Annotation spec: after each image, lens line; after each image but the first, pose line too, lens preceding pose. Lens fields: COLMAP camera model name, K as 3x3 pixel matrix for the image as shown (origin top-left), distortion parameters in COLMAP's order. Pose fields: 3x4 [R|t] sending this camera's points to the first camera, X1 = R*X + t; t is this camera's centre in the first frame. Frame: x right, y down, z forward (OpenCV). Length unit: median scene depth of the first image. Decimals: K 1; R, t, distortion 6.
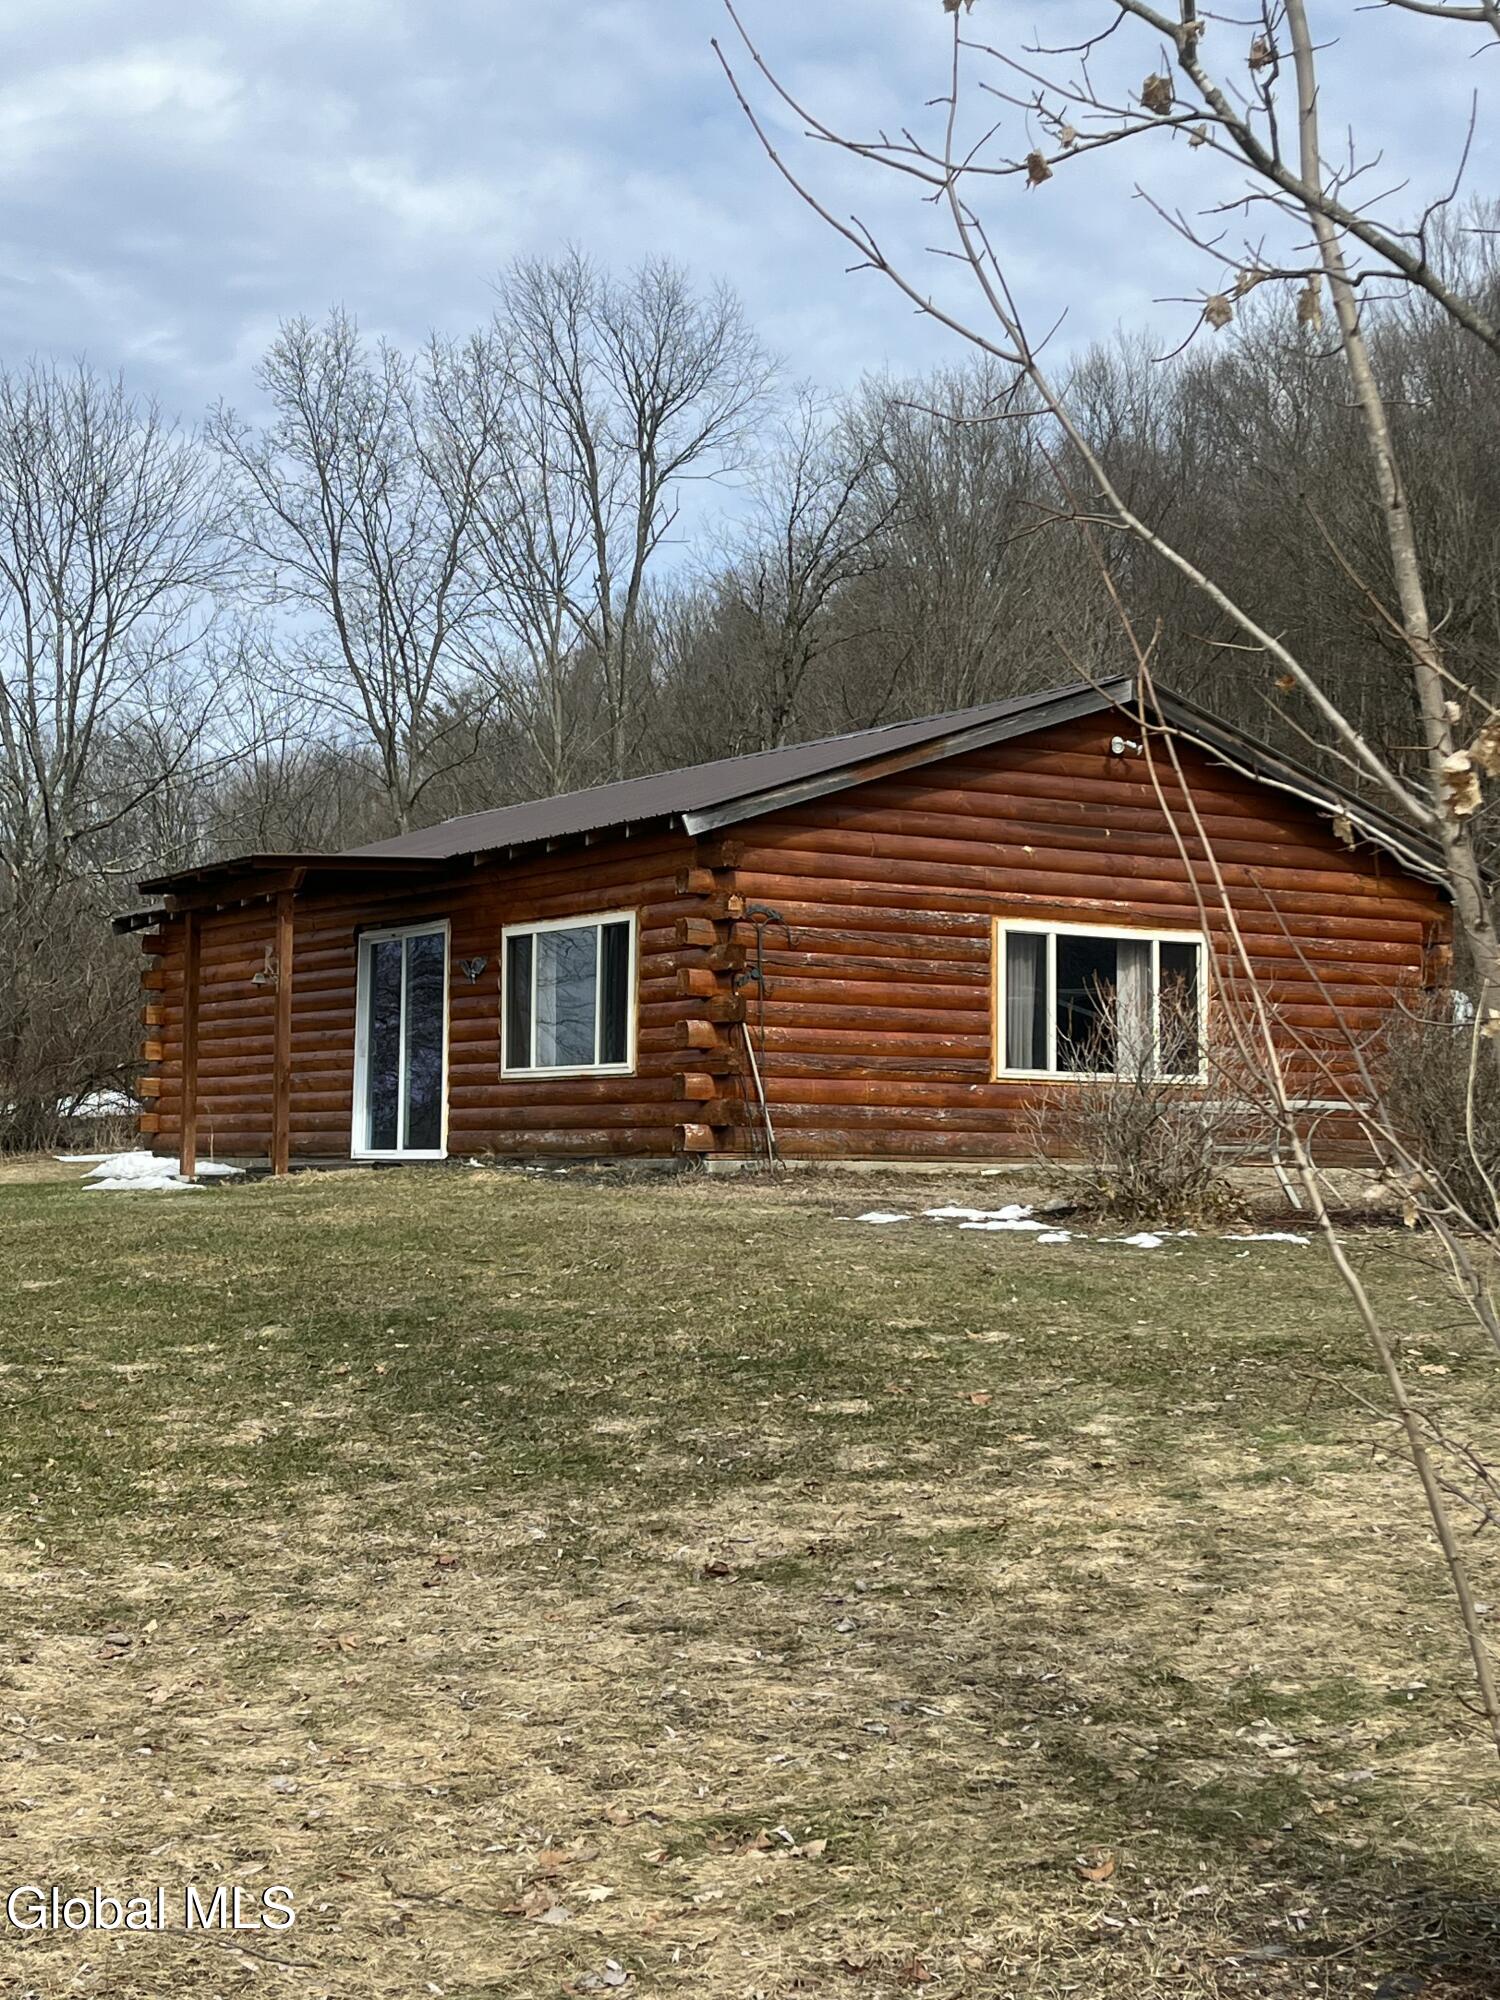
lens RADIAL K [[2753.1, 0, 750.1], [0, 2753.1, 999.1], [0, 0, 1]] dist [0.005307, 0.000000]
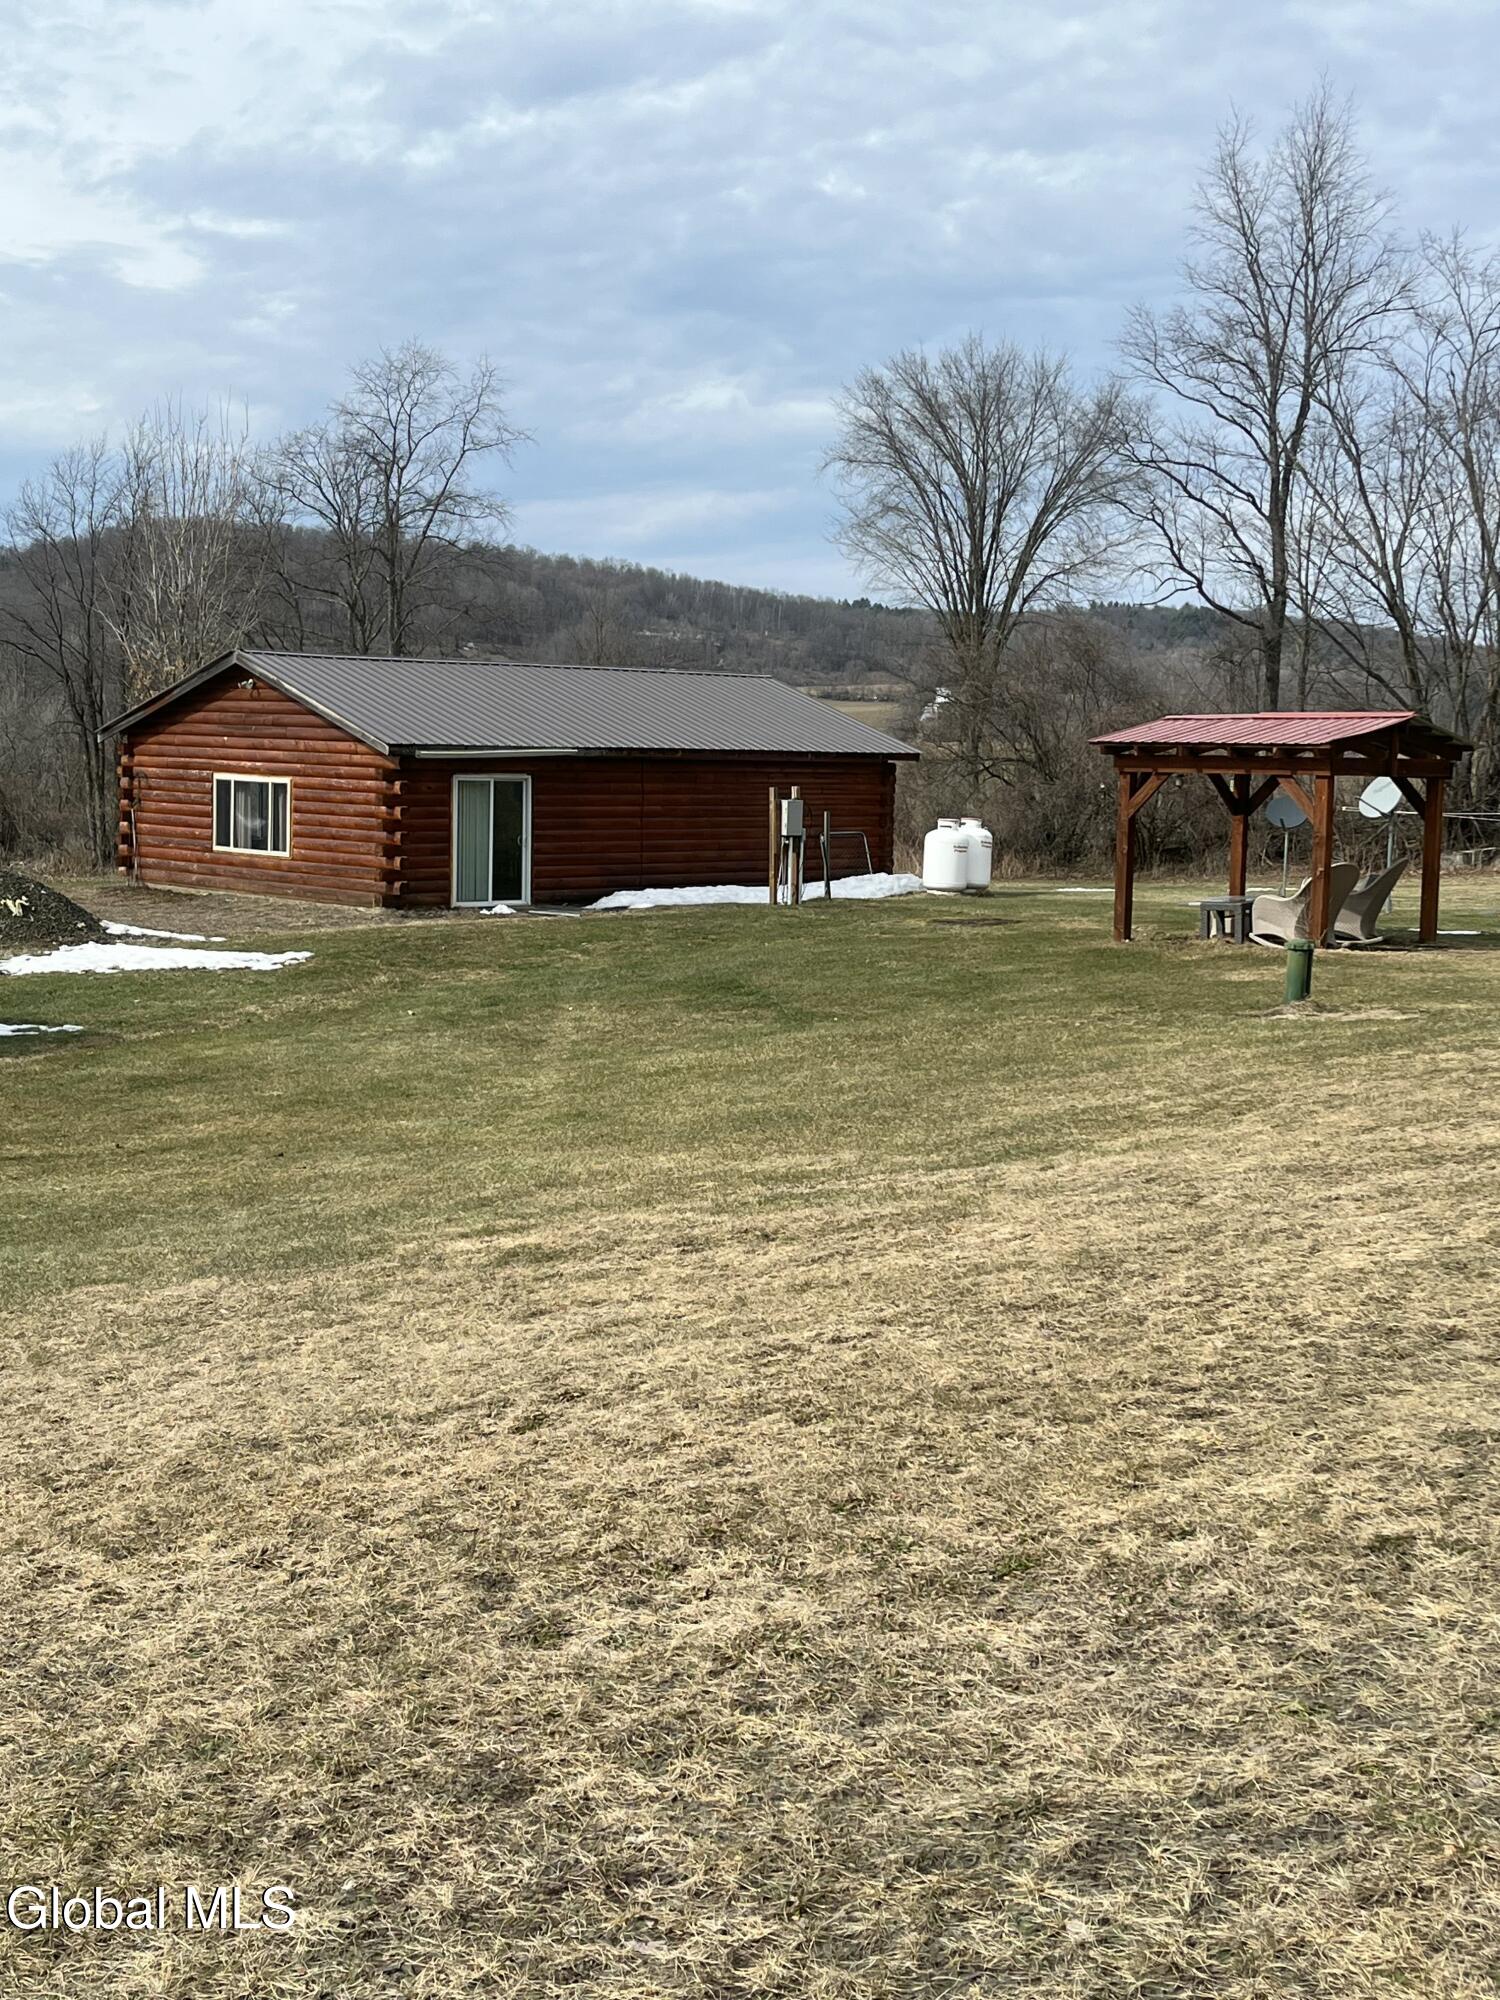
lens RADIAL K [[2561.9, 0, 750.9], [0, 2561.9, 1000.2], [0, 0, 1]] dist [0.003650, 0.000000]
pose [[0.237753, 0.094480, -0.966720, 2.056829], [0.027192, 0.994221, 0.103855, -0.048278], [0.970945, -0.050979, 0.233810, 0.925609]]
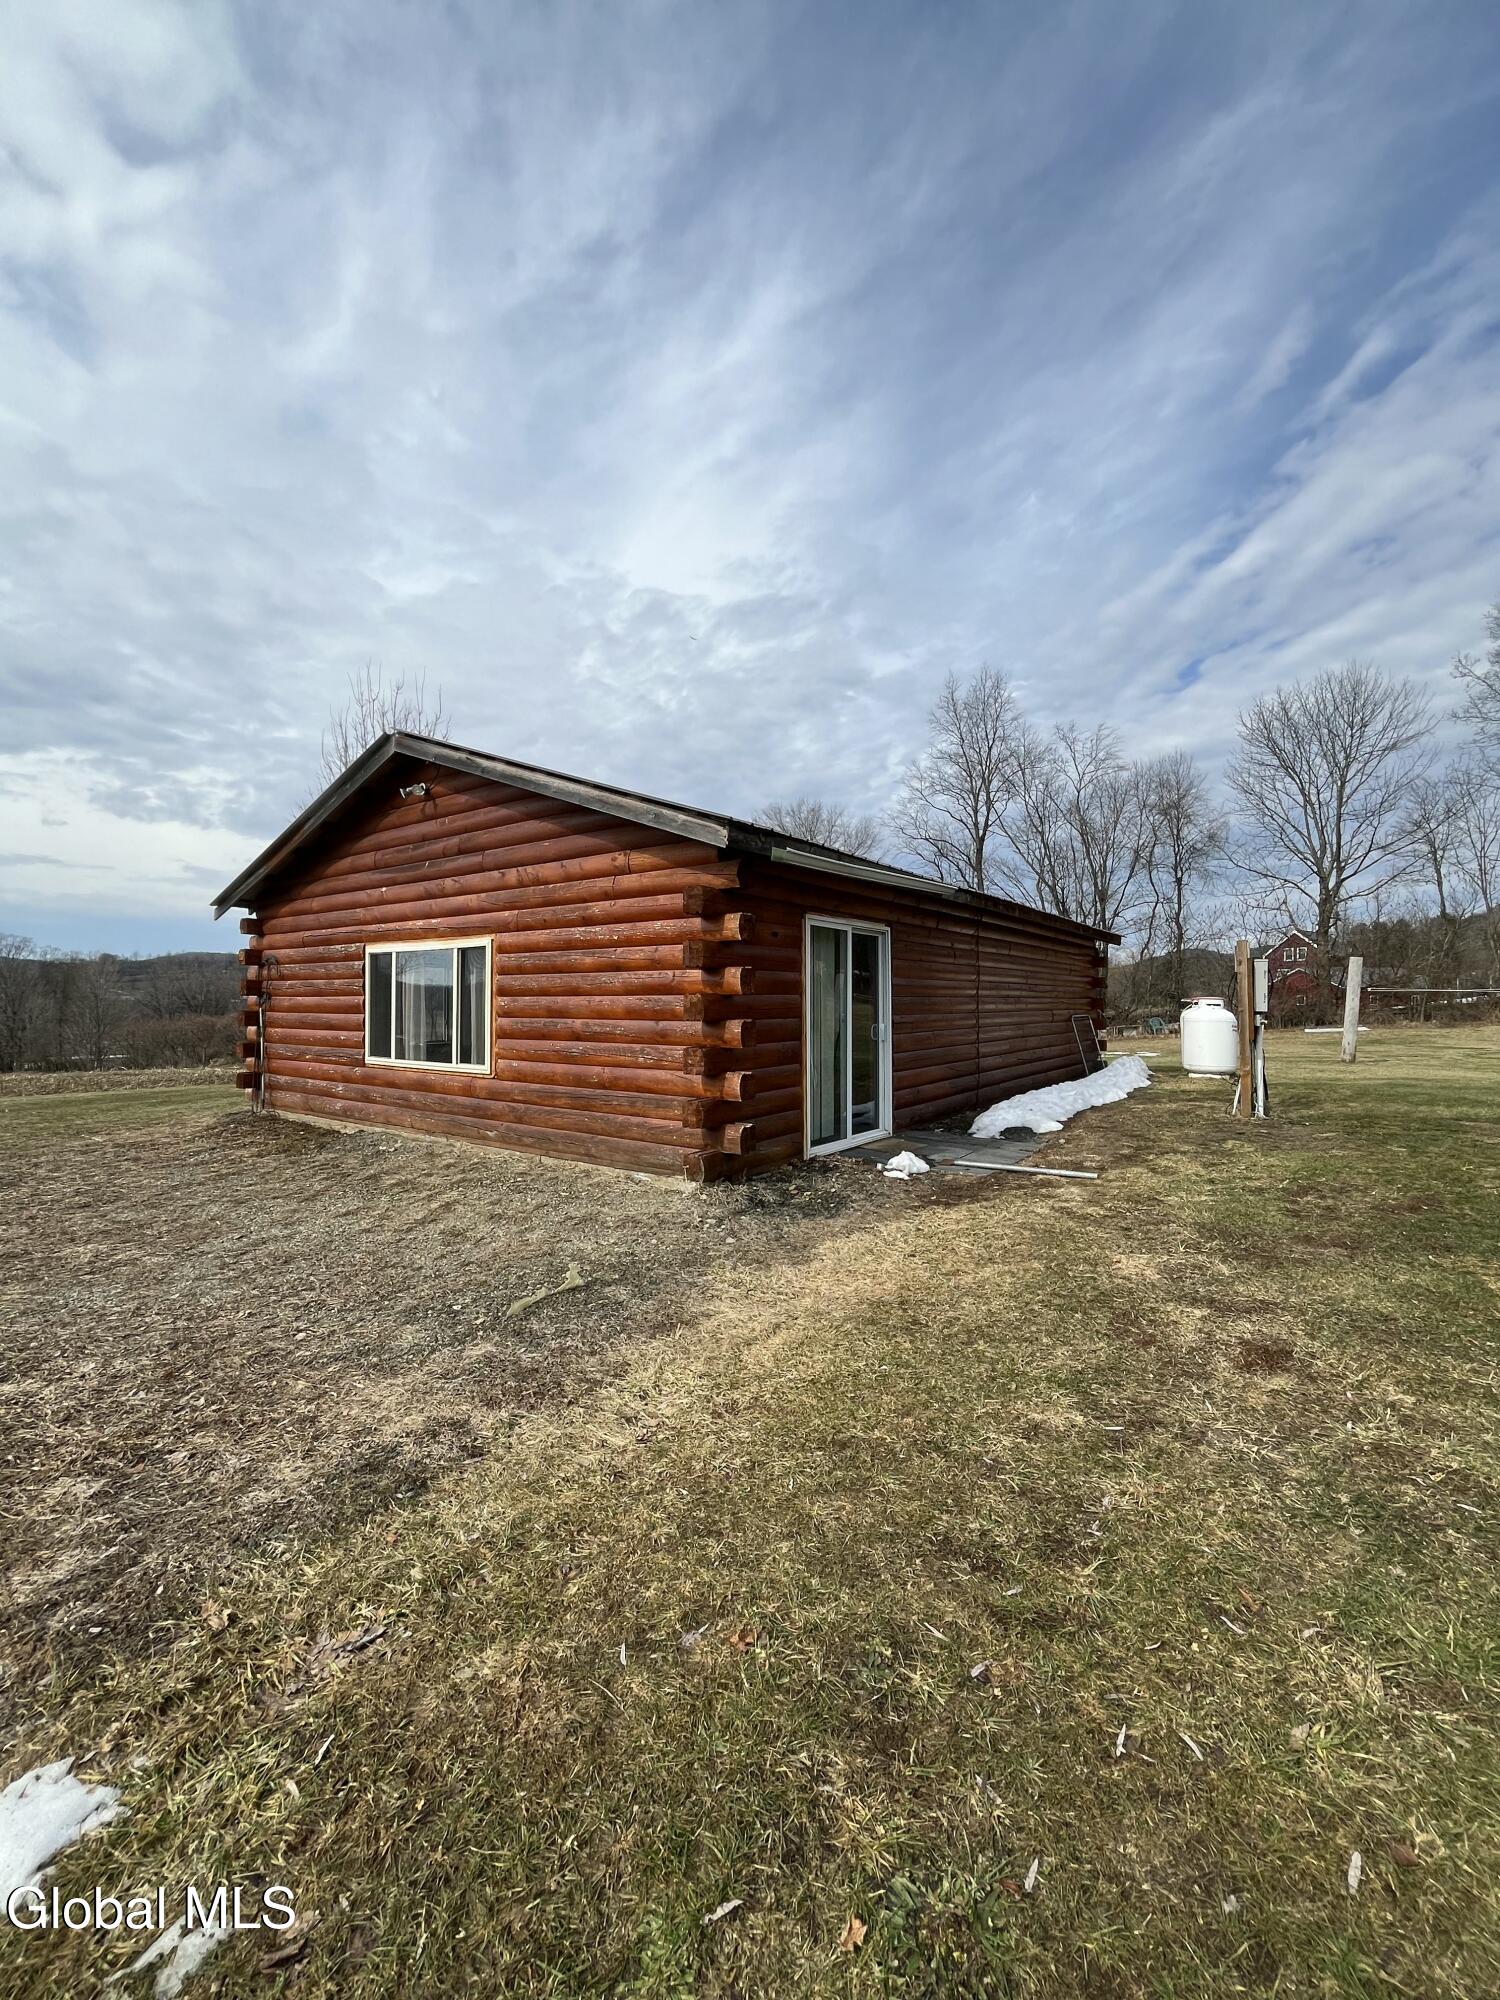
lens RADIAL K [[807.0, 0, 748.2], [0, 807.0, 1001.1], [0, 0, 1]] dist [0.000213, 0.000000]
pose [[0.384478, -0.014873, -0.923014, 0.525806], [0.051501, 0.998659, 0.005360, 0.005763], [0.921696, -0.049597, 0.384728, 1.011312]]
